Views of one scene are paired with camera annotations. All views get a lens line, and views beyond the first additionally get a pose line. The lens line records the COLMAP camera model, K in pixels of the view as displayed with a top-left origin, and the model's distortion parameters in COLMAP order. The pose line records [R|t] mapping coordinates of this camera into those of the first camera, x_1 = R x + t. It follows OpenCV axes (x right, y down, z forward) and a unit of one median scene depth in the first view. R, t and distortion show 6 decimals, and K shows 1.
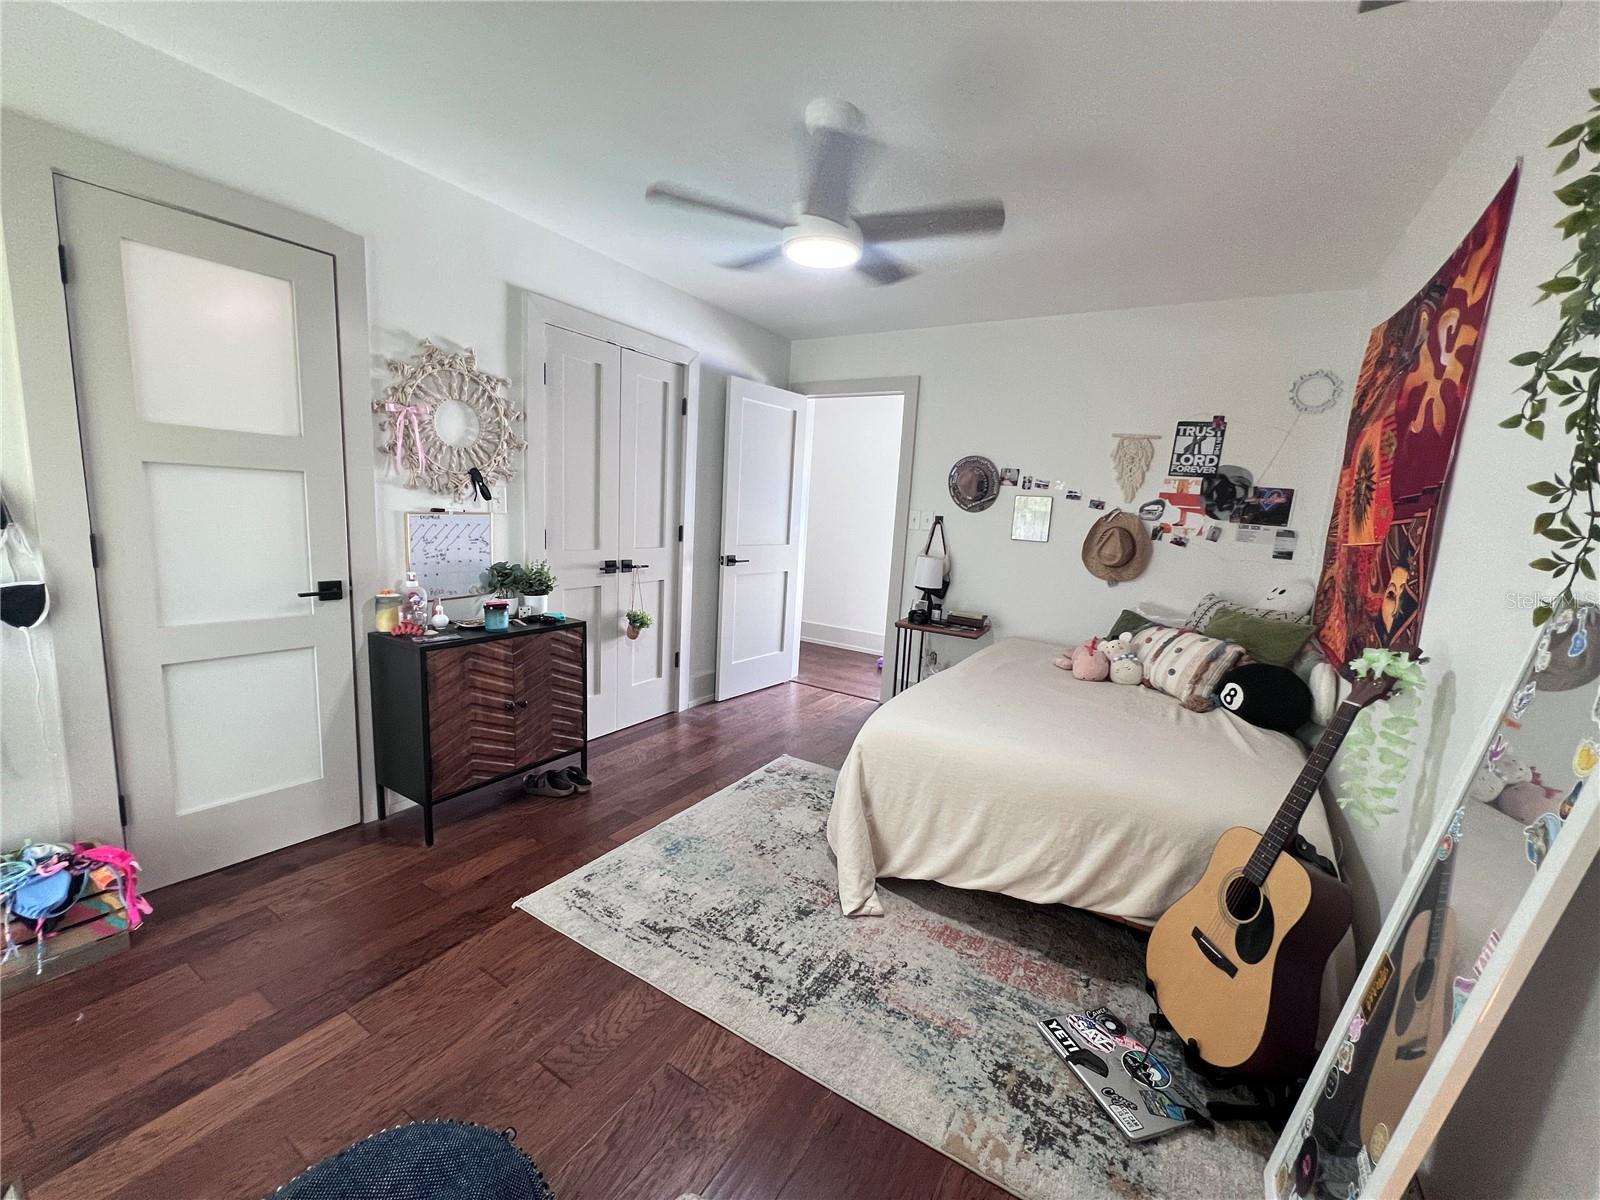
lens RADIAL K [[637.0, 0, 800.3], [0, 637.0, 600.1], [0, 0, 1]] dist [0.001684, -0.000160]
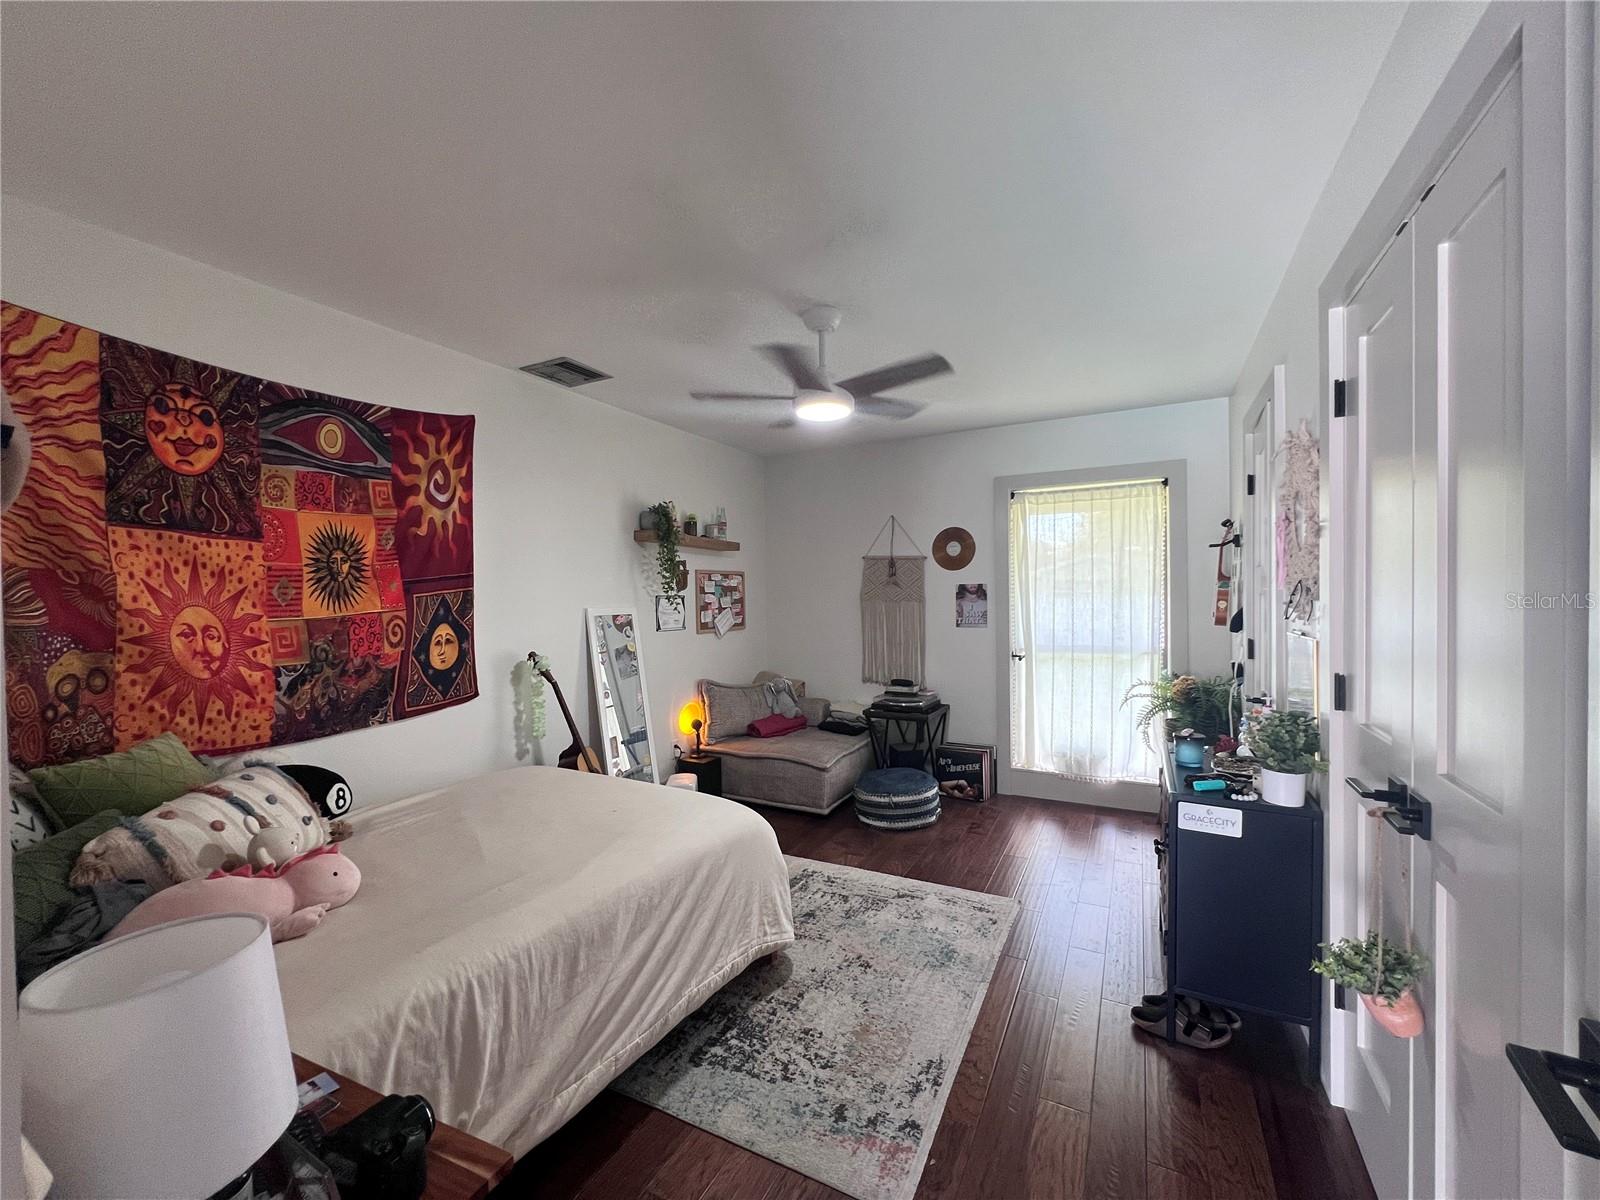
lens RADIAL K [[637.0, 0, 802.3], [0, 637.0, 601.6], [0, 0, 1]] dist [0.001684, -0.000160]
pose [[-0.996580, -0.042158, -0.071068, 0.137086], [-0.052617, 0.986917, 0.152403, -0.326473], [0.063713, 0.155621, -0.985760, 2.138816]]
